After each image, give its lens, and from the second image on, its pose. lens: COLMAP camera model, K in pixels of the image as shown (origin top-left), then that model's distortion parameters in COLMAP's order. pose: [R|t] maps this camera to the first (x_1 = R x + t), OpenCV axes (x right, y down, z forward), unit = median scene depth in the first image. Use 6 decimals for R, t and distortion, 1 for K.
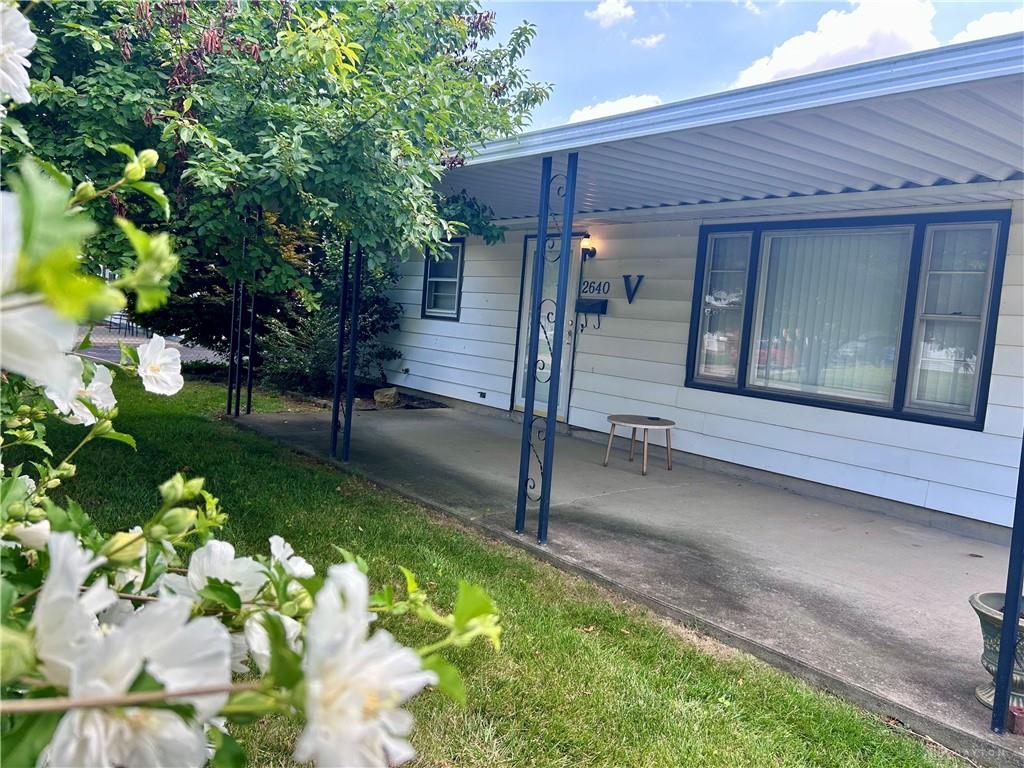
lens RADIAL K [[798.3, 0, 511.5], [0, 798.3, 383.3], [0, 0, 1]] dist [-0.015105, -0.005120]
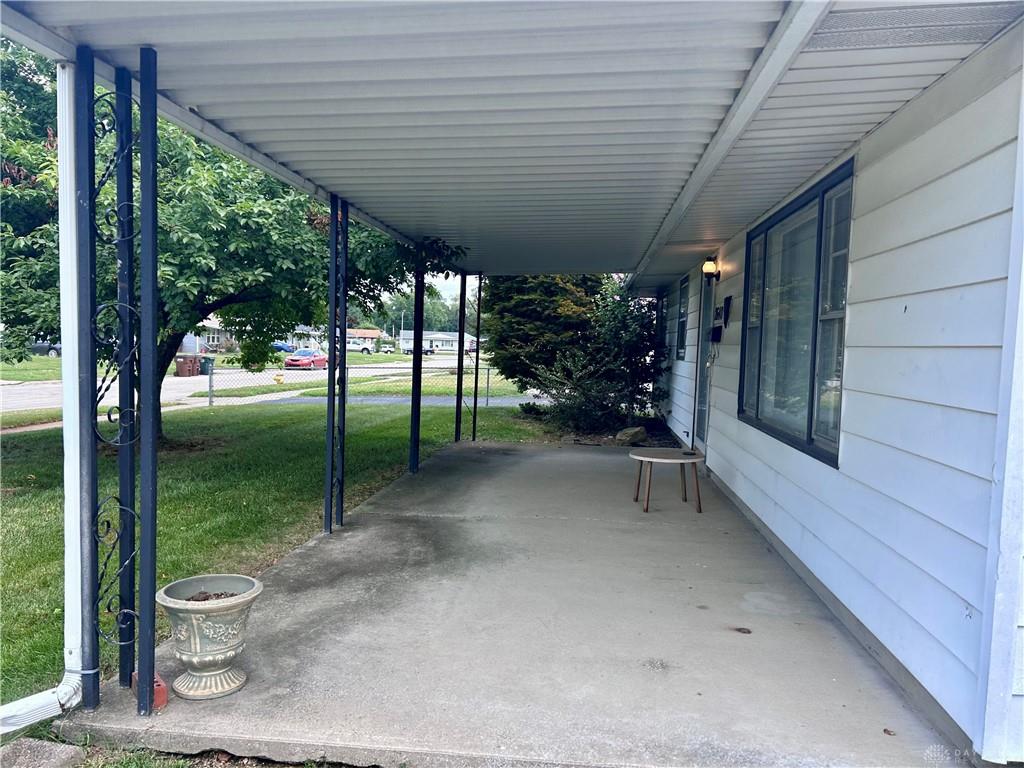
lens RADIAL K [[798.3, 0, 510.3], [0, 798.3, 385.7], [0, 0, 1]] dist [-0.015105, -0.005120]
pose [[0.717074, -0.020928, -0.696683, 0.641048], [-0.032759, 0.997433, -0.063680, 0.032592], [0.696227, 0.068486, 0.714548, 0.208890]]
